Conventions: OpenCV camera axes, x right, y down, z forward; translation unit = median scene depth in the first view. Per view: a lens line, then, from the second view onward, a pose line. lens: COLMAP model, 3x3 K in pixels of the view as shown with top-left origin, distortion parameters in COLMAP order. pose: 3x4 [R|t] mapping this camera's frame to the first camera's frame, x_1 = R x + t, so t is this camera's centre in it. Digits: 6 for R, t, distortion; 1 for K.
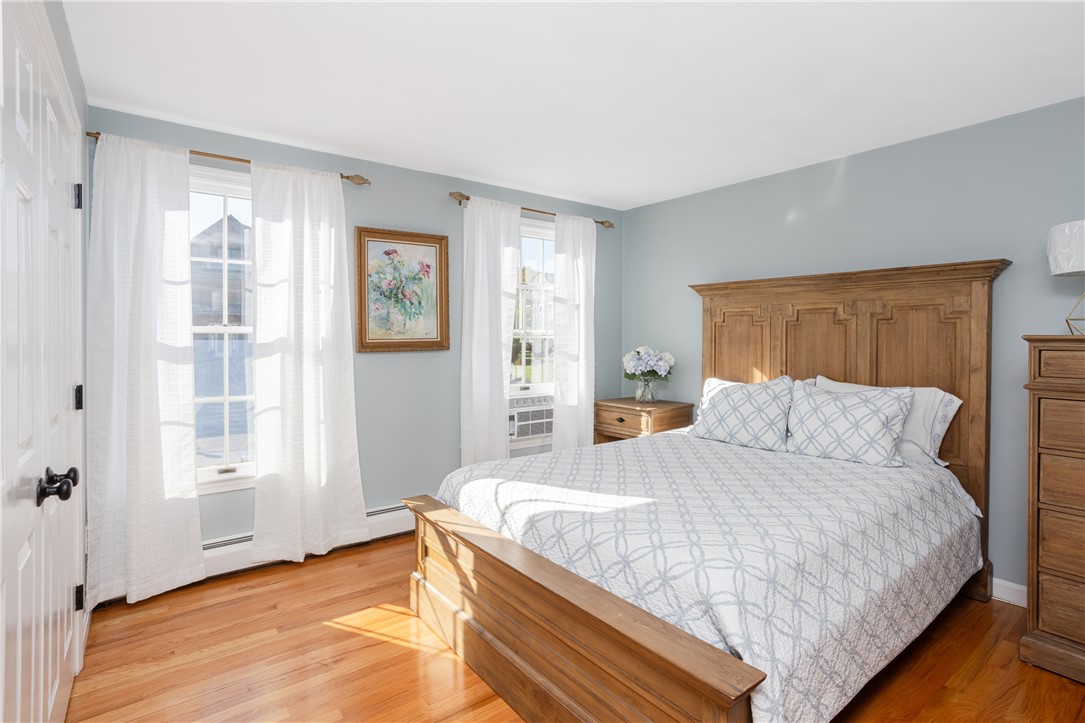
lens RADIAL K [[546.1, 0, 542.5], [0, 546.1, 361.5], [0, 0, 1]] dist [-0.031829, 0.000791]
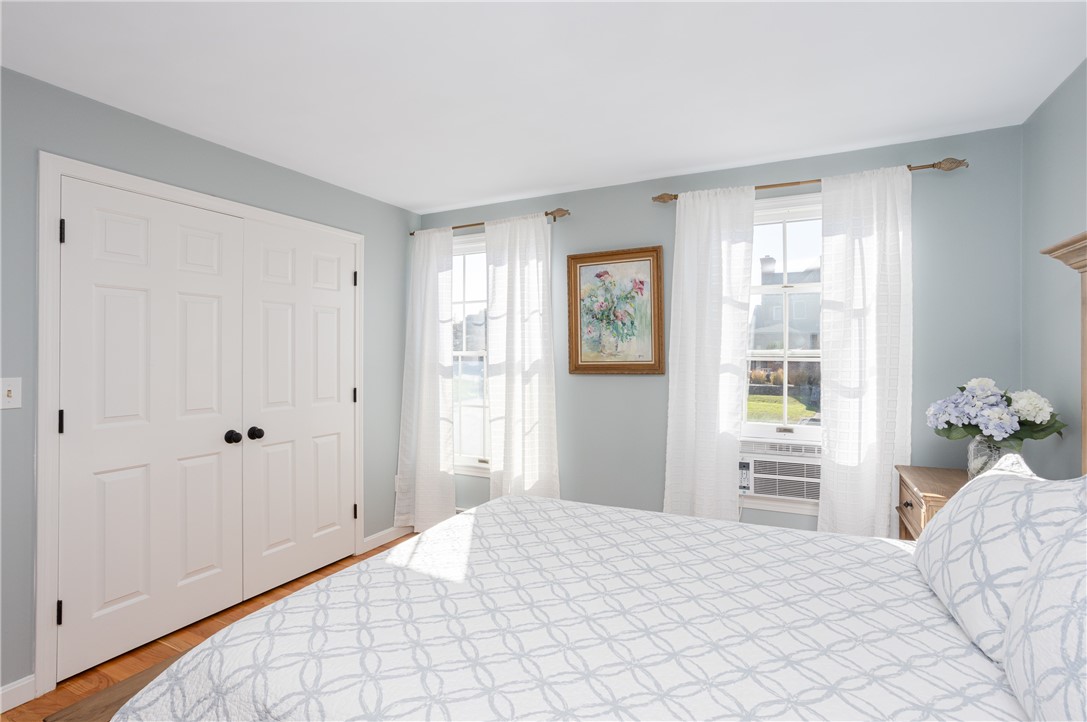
lens RADIAL K [[547.1, 0, 543.5], [0, 547.1, 361.0], [0, 0, 1]] dist [-0.031829, 0.000791]
pose [[0.434763, 0.008069, -0.900509, 0.558962], [-0.037485, 0.999255, -0.009144, -0.028036], [0.899765, 0.037731, 0.434741, 0.459525]]
